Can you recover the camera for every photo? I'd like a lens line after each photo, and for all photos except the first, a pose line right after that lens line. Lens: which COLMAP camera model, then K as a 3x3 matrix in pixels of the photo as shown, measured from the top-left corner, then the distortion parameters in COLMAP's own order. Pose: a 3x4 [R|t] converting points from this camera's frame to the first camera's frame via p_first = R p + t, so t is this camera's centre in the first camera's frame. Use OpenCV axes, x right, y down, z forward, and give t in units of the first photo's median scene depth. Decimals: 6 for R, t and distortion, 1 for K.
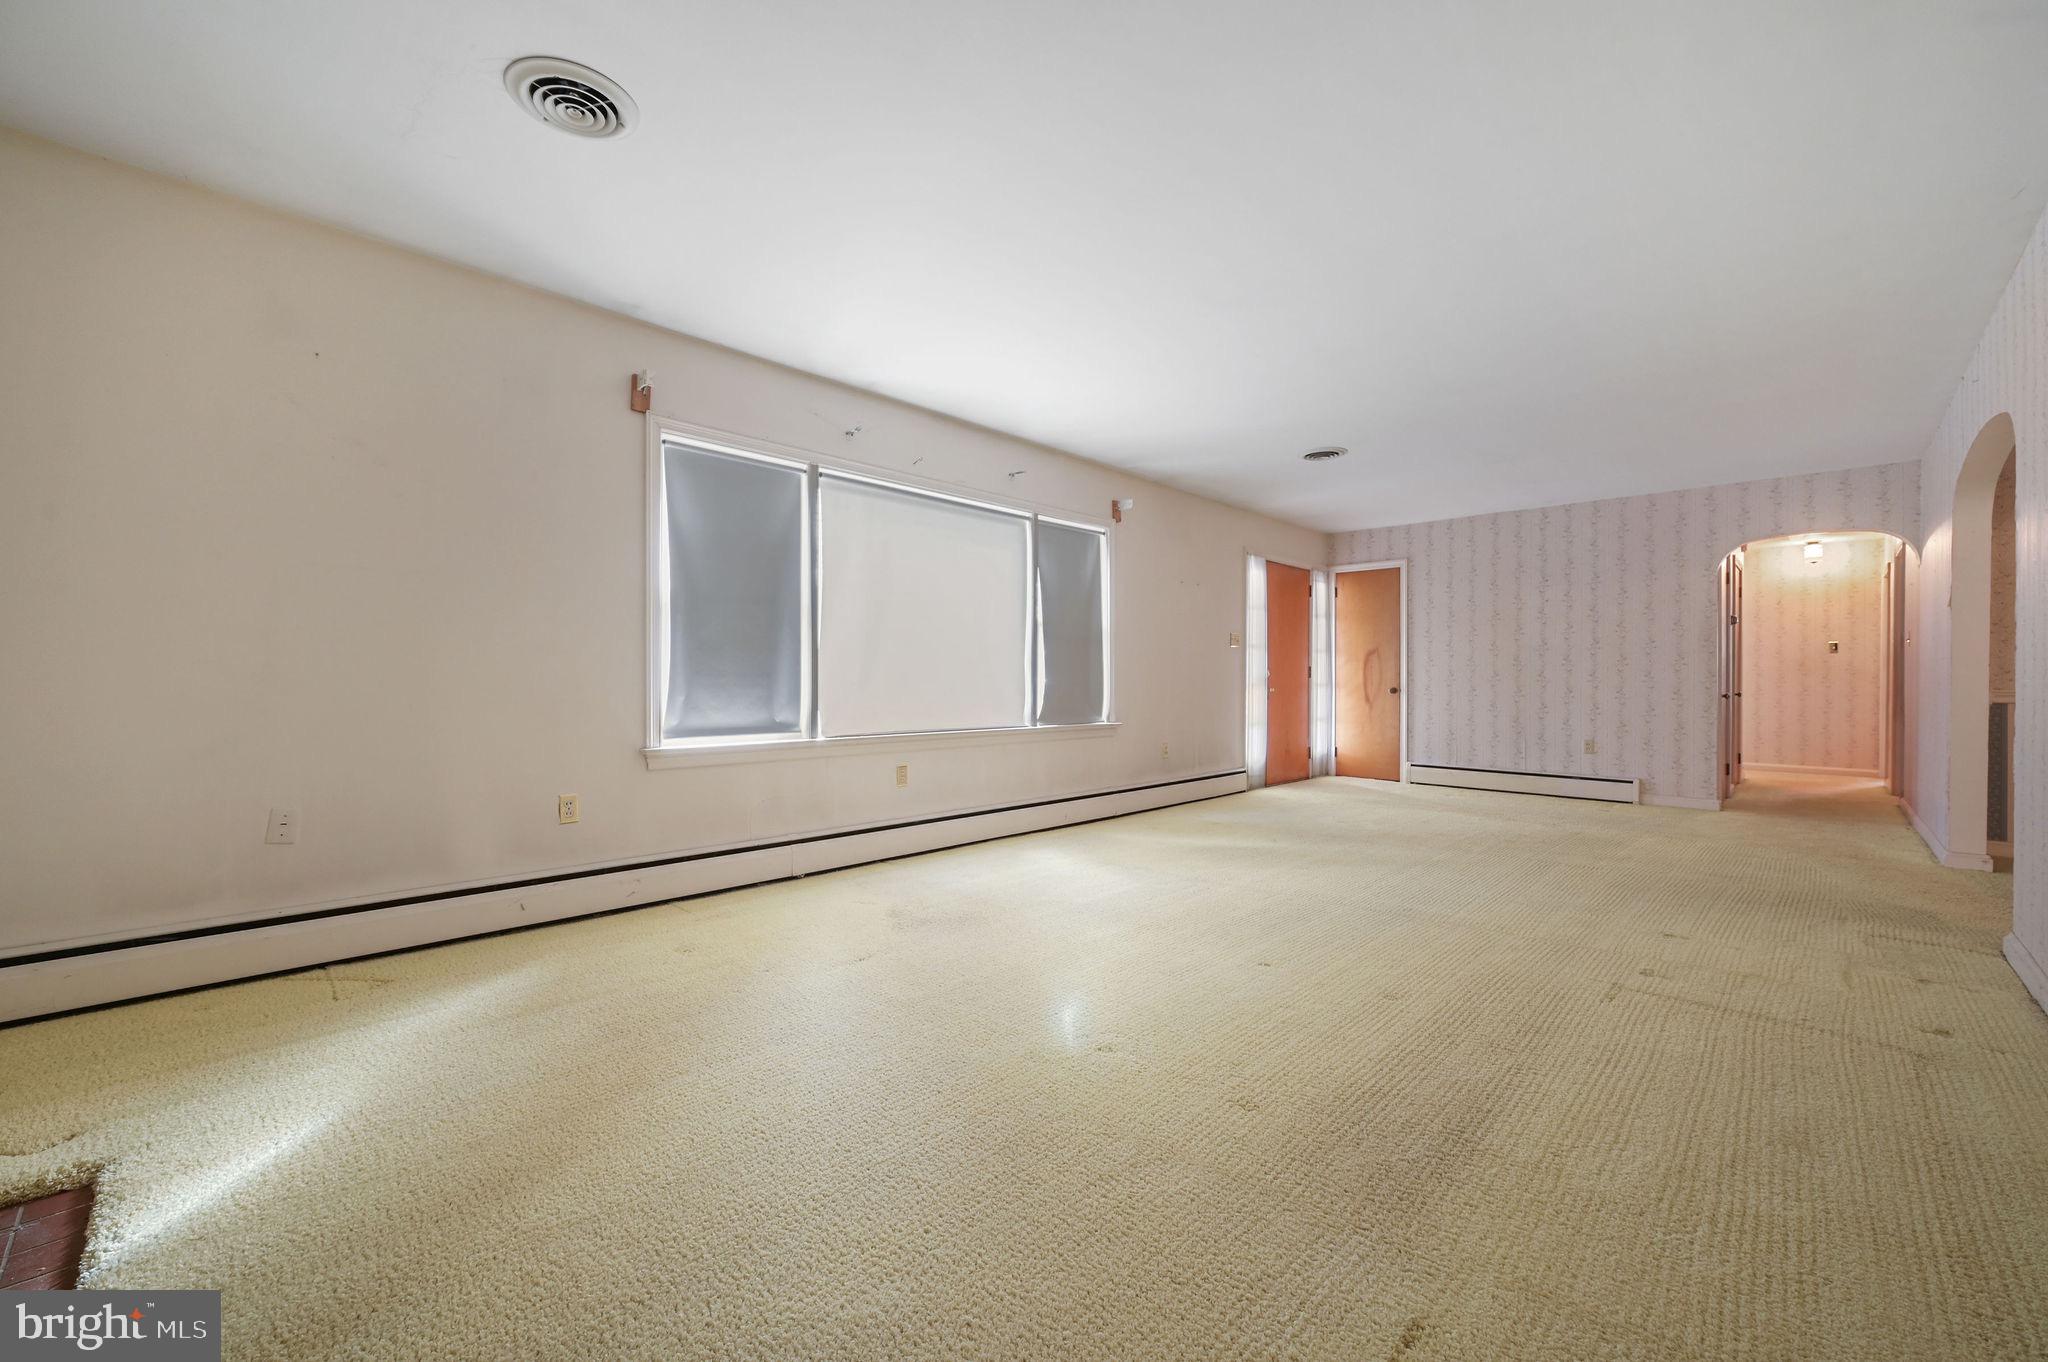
lens RADIAL K [[800.8, 0, 1021.8], [0, 800.8, 686.5], [0, 0, 1]] dist [-0.002155, 0.000075]
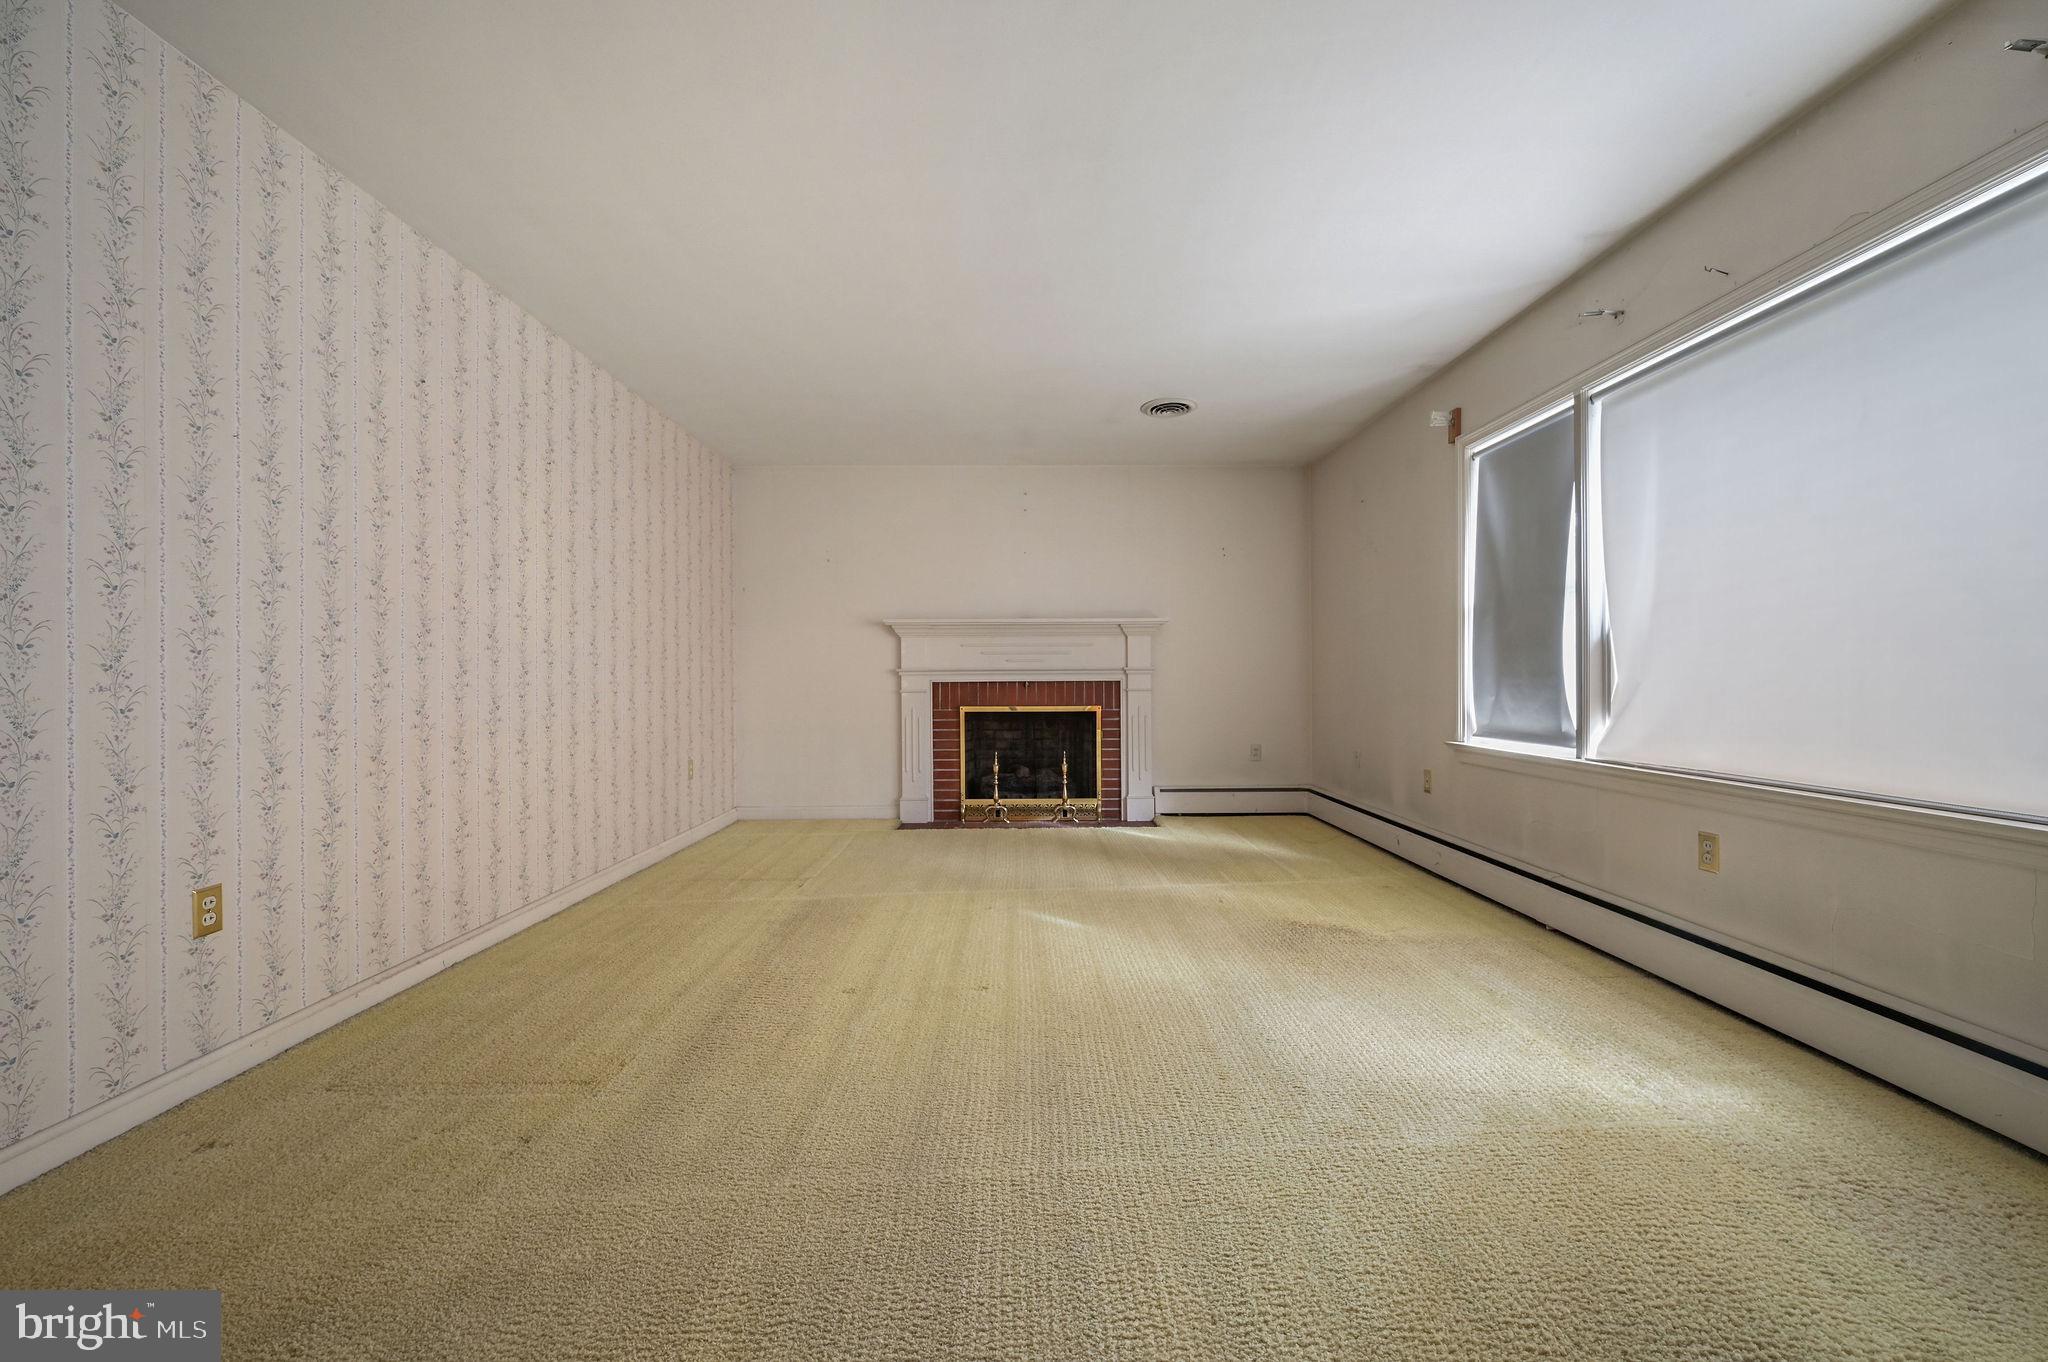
lens RADIAL K [[806.8, 0, 1024.4], [0, 806.8, 678.9], [0, 0, 1]] dist [-0.000410, -0.000175]
pose [[-0.702608, -0.004257, -0.711565, 0.699927], [-0.008881, 0.999957, 0.002787, -0.007550], [0.711522, 0.008278, -0.702615, 1.265180]]
